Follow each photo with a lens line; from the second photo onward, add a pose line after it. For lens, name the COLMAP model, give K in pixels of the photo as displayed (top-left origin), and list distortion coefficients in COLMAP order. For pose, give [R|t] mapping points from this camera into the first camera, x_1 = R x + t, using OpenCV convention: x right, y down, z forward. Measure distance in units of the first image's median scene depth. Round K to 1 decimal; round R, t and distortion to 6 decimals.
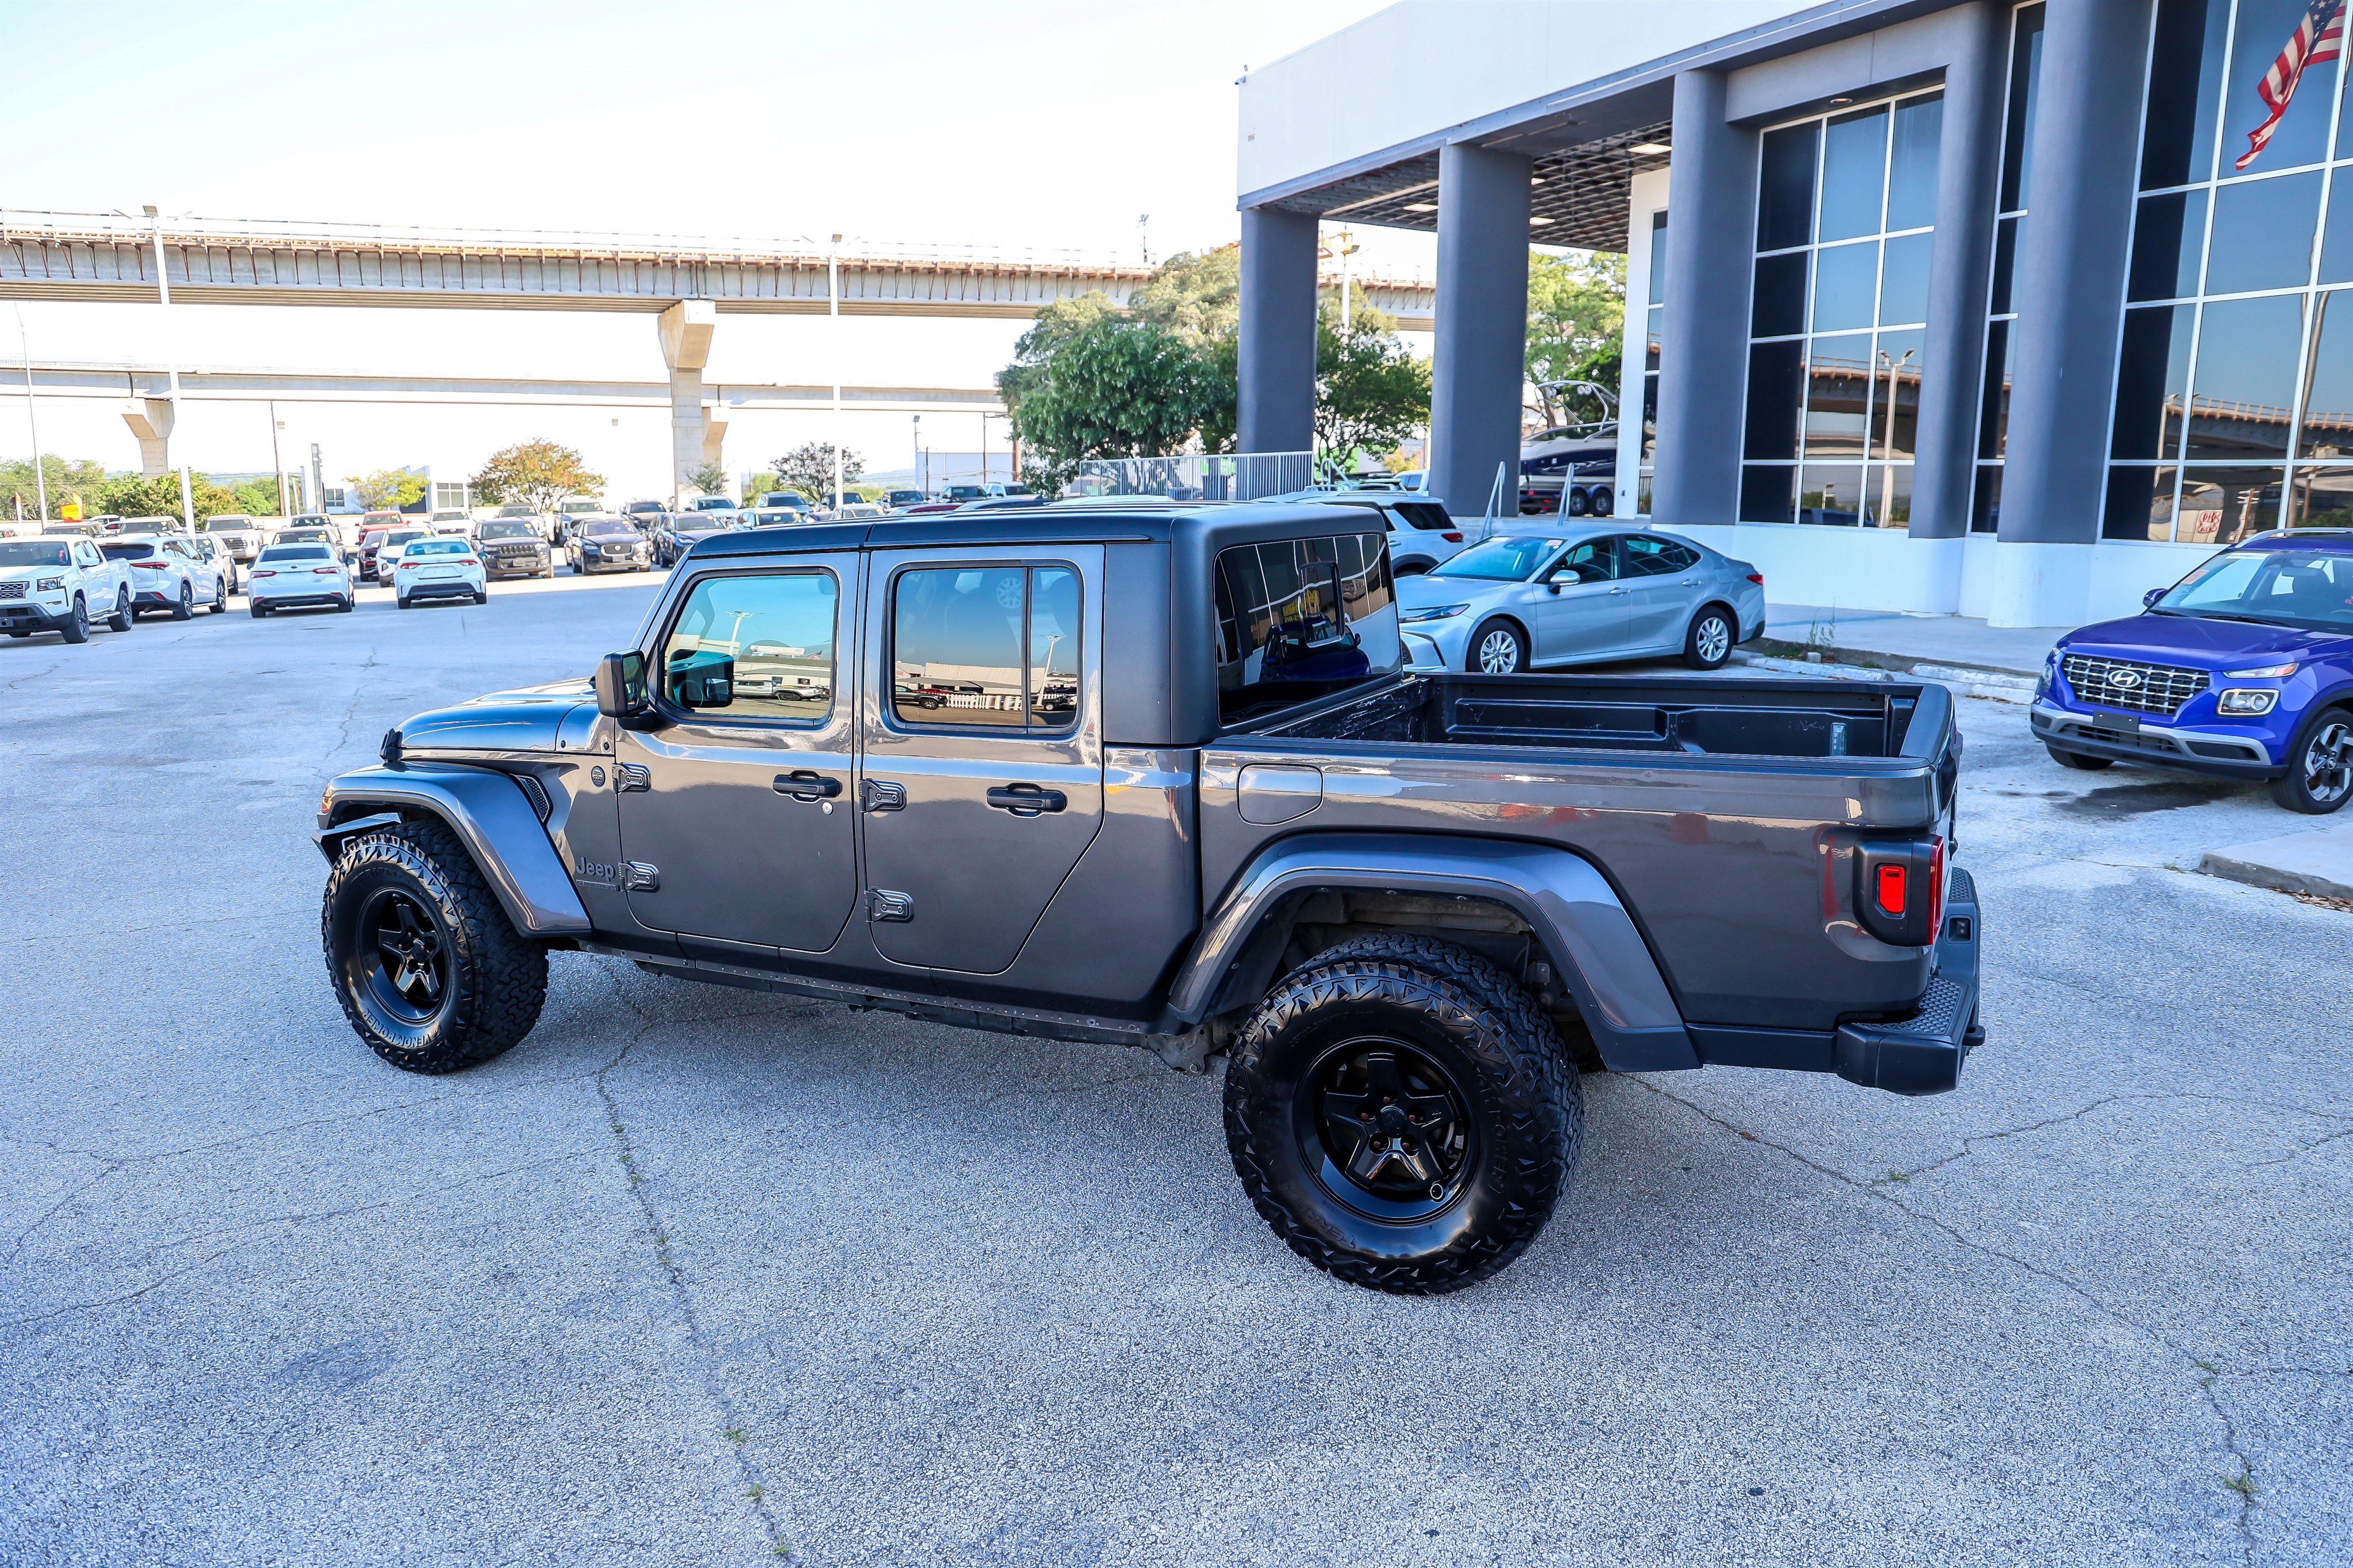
lens RADIAL K [[1669.6, 0, 1179.0], [0, 1669.6, 796.4], [0, 0, 1]] dist [-0.096351, 0.065512]
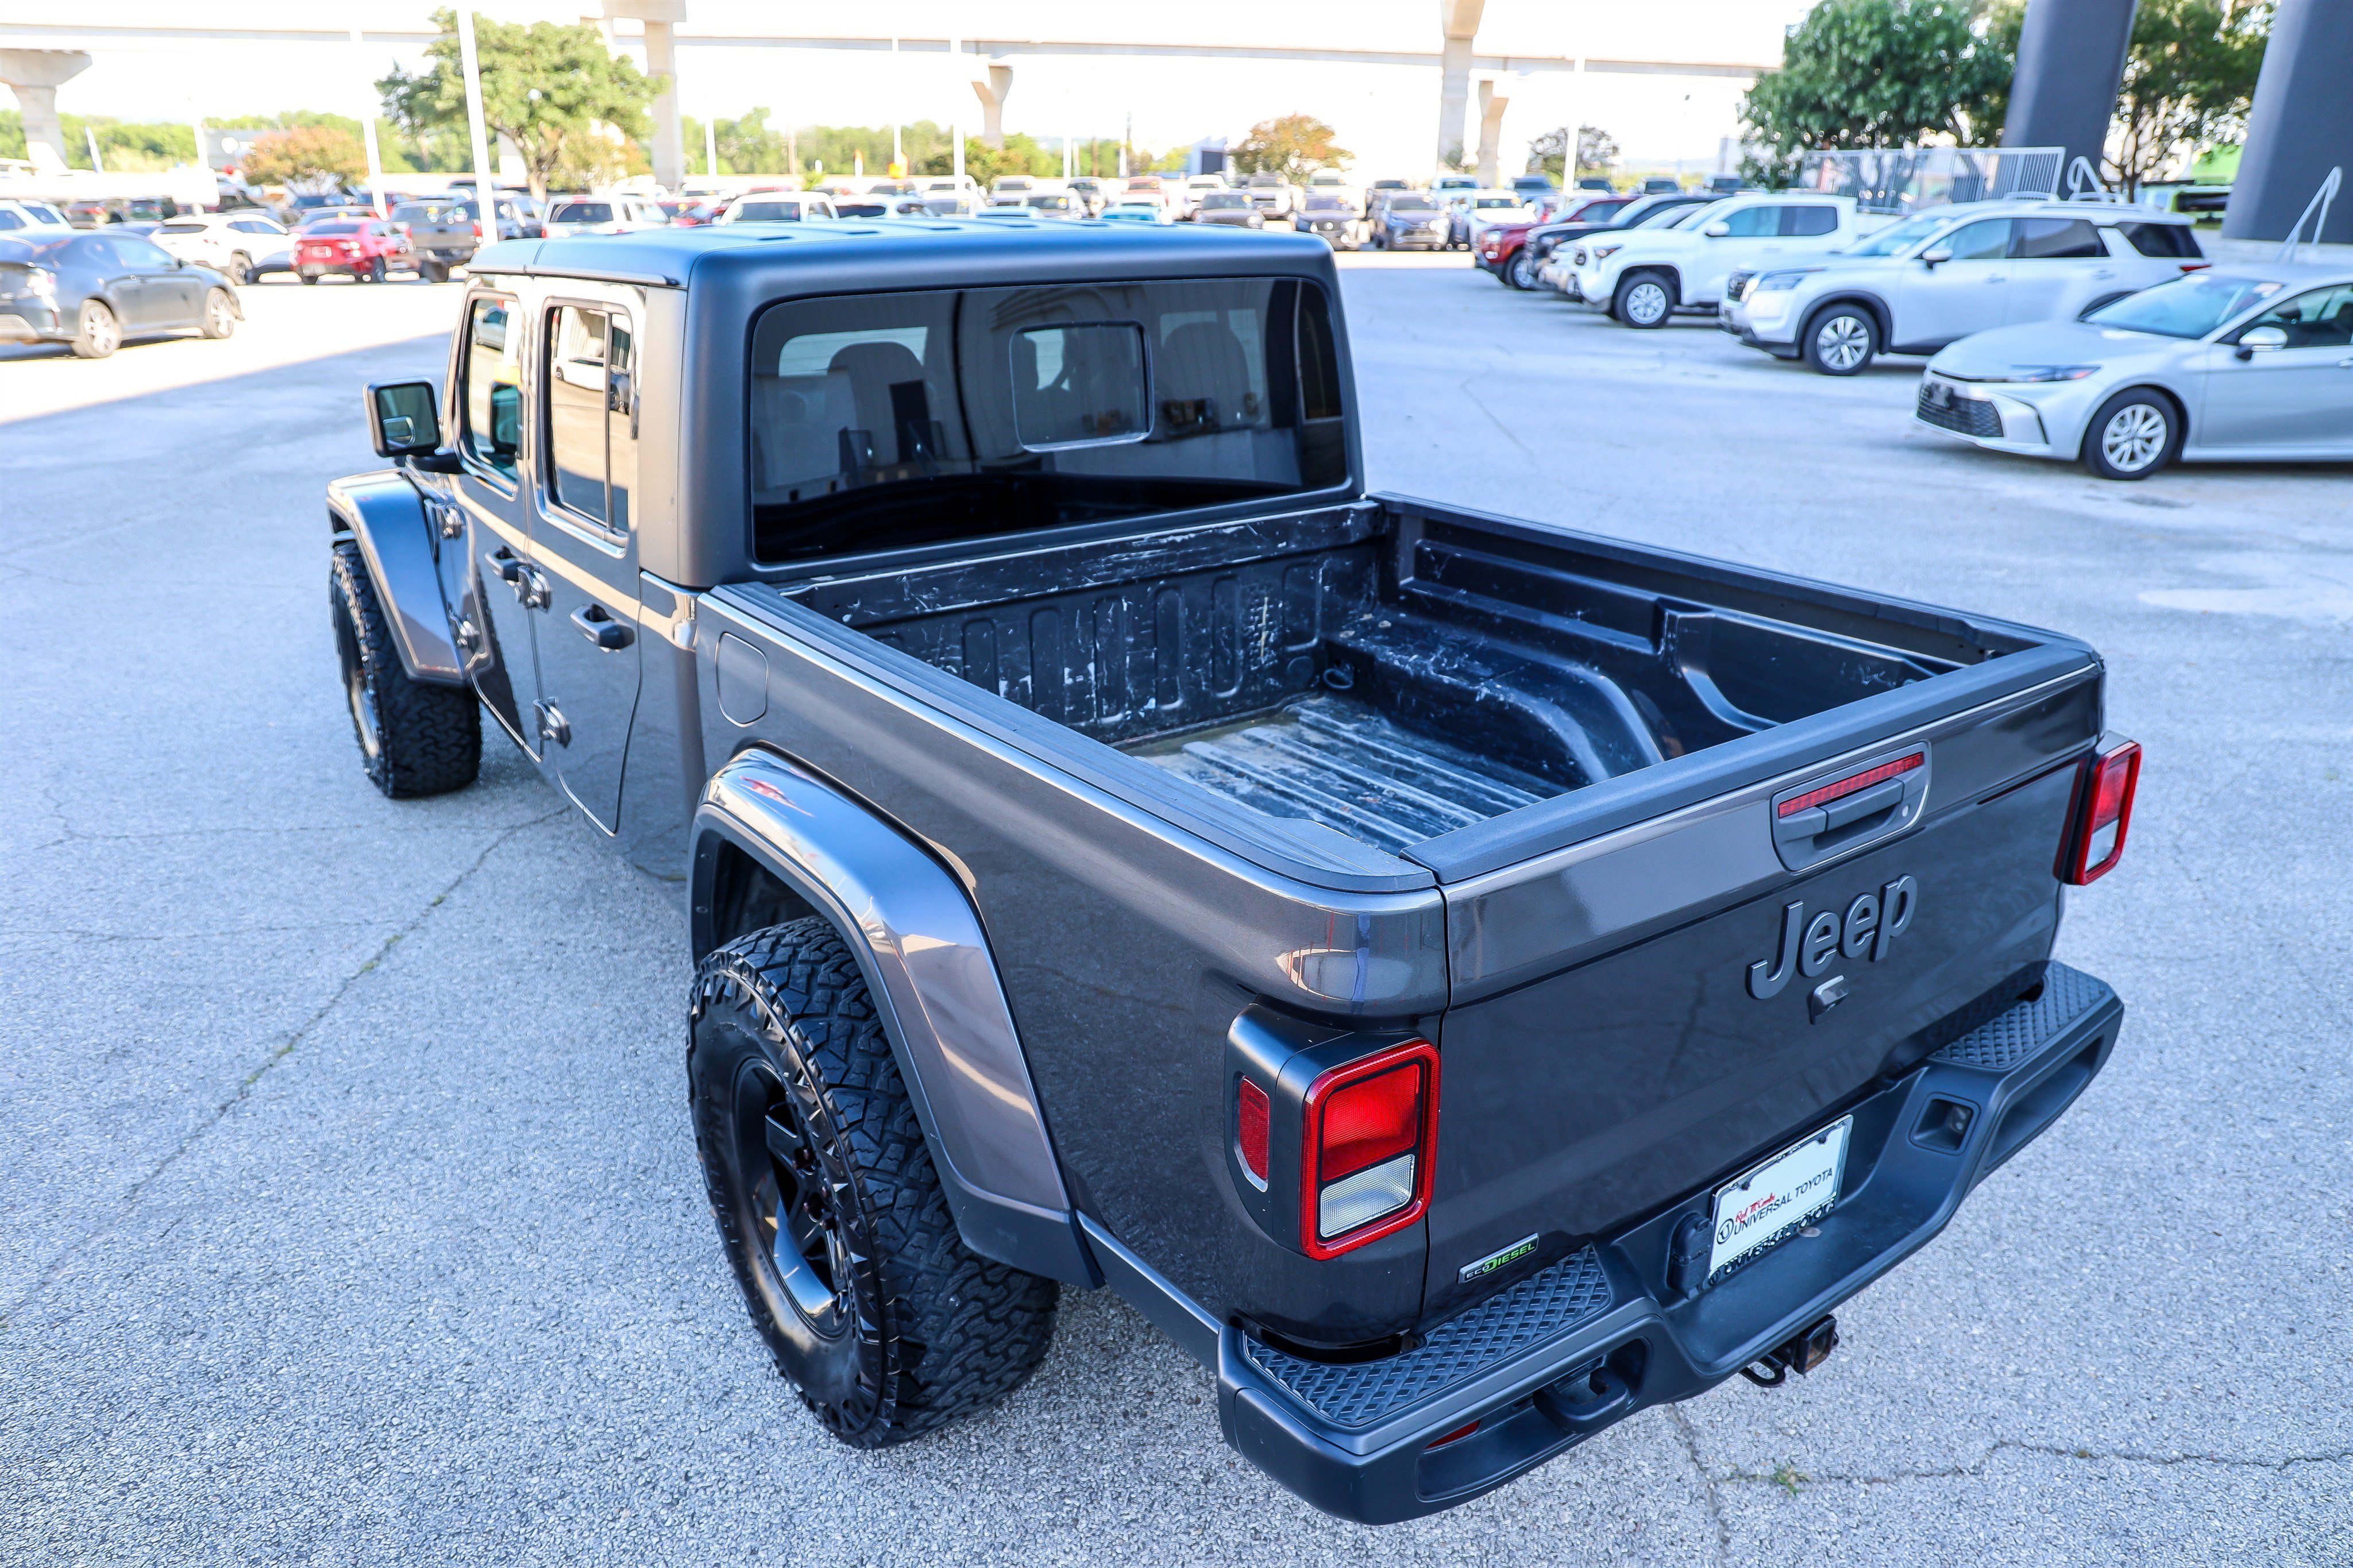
lens RADIAL K [[1651.7, 0, 1176.5], [0, 1651.7, 784.0], [0, 0, 1]] dist [-0.091546, 0.073953]
pose [[0.886796, 0.184228, -0.423854, 0.099494], [-0.106507, 0.973894, 0.200465, -0.022177], [0.449720, -0.132628, 0.883267, 0.095437]]
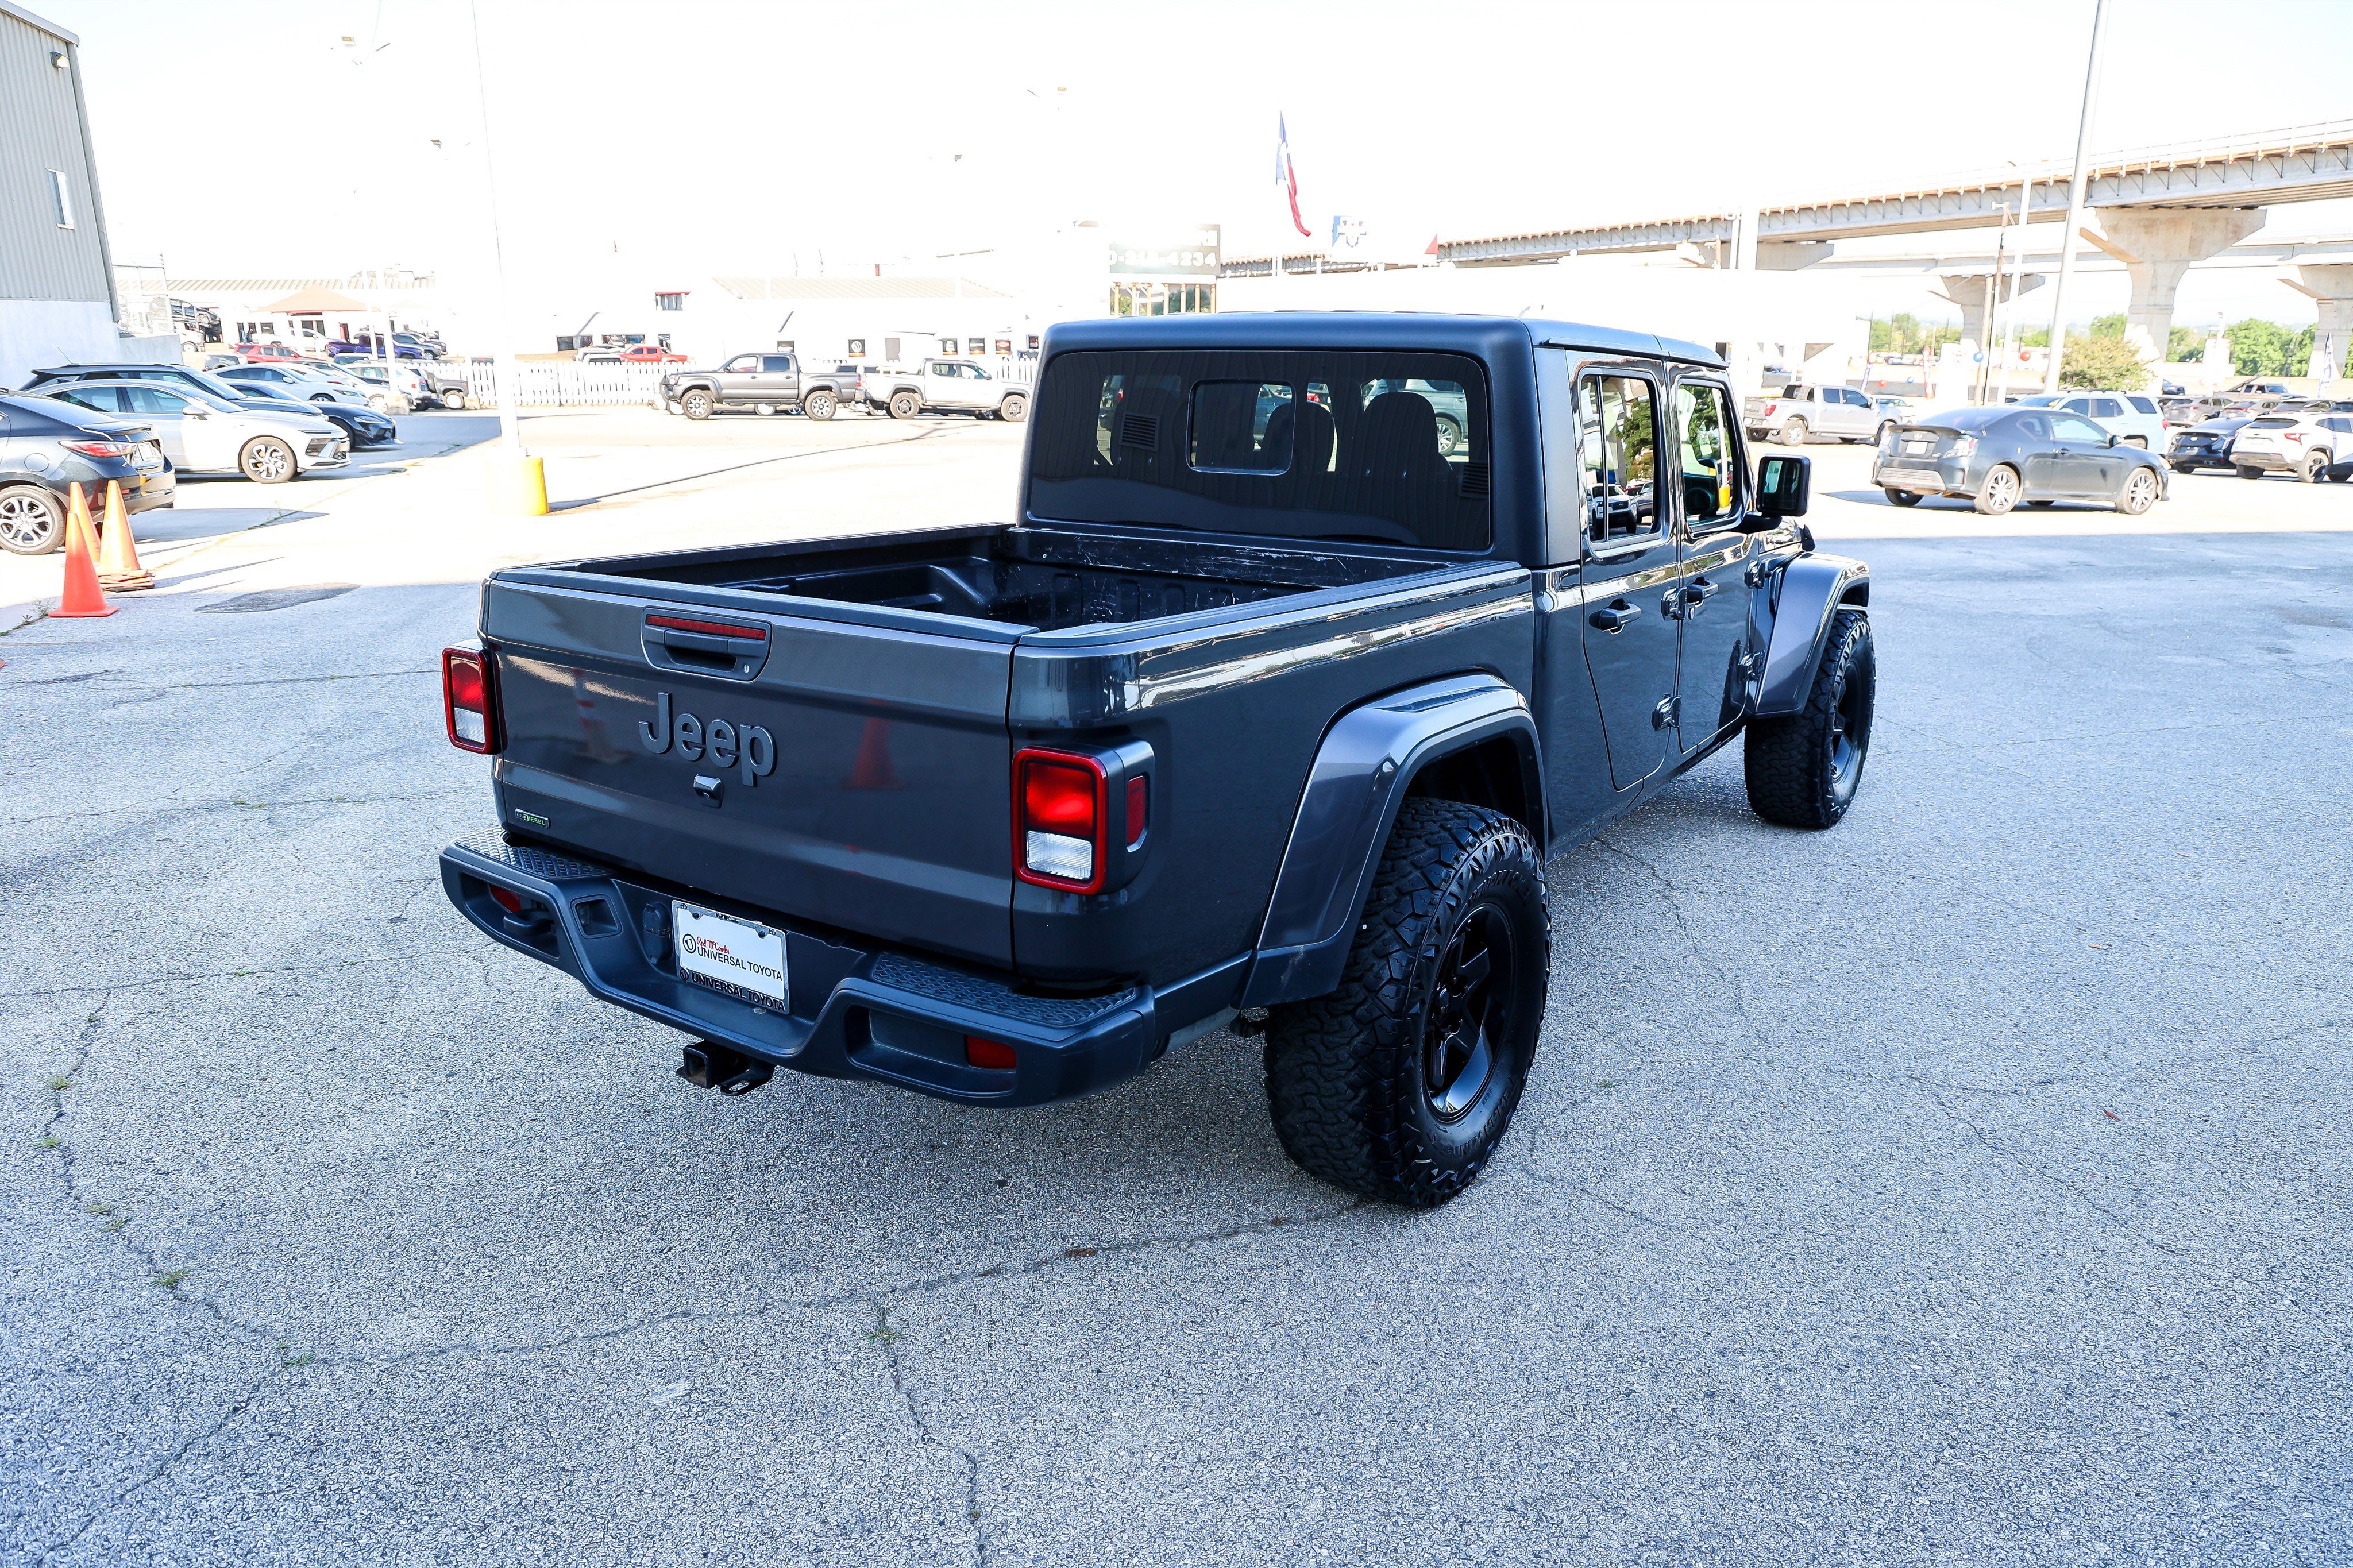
lens RADIAL K [[1600.5, 0, 1114.3], [0, 1600.5, 783.6], [0, 0, 1]] dist [-0.064150, 0.049583]
pose [[-0.166851, 0.266945, -0.949158, 0.217129], [-0.186269, 0.936784, 0.296209, -0.040508], [0.968228, 0.226221, -0.106580, 0.247373]]
